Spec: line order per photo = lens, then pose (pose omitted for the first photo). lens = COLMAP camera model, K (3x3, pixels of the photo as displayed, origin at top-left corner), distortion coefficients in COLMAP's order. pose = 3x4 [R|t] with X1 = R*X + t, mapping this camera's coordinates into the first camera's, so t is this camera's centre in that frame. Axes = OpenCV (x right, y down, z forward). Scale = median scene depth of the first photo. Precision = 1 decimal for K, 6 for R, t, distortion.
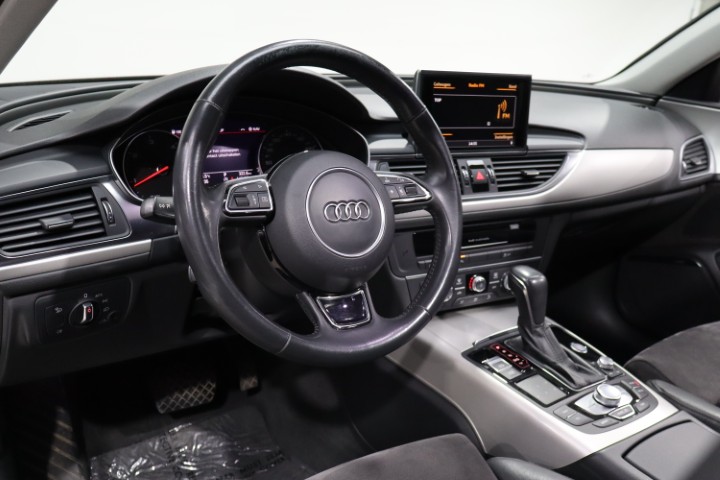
lens RADIAL K [[705.6, 0, 361.0], [0, 705.6, 242.6], [0, 0, 1]] dist [0.024847, 0.000000]
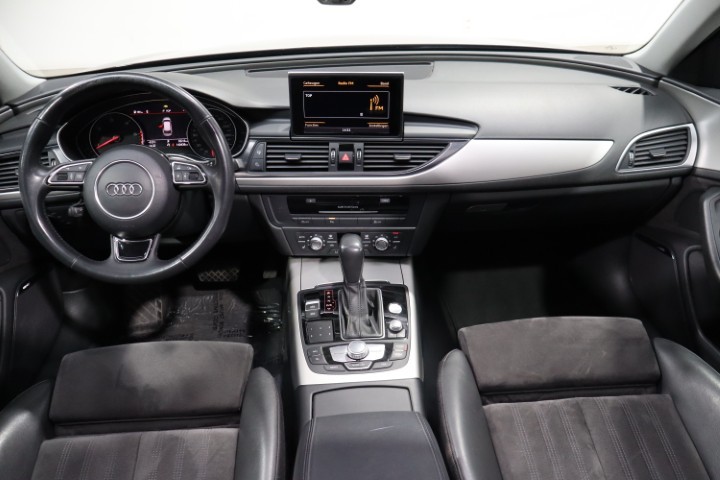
lens RADIAL K [[603.7, 0, 359.1], [0, 603.7, 237.8], [0, 0, 1]] dist [0.008889, -0.008202]
pose [[0.833078, 0.188156, -0.520172, 0.745944], [-0.090308, 0.974017, 0.207689, -0.174696], [0.545734, -0.126045, 0.828424, 0.112337]]
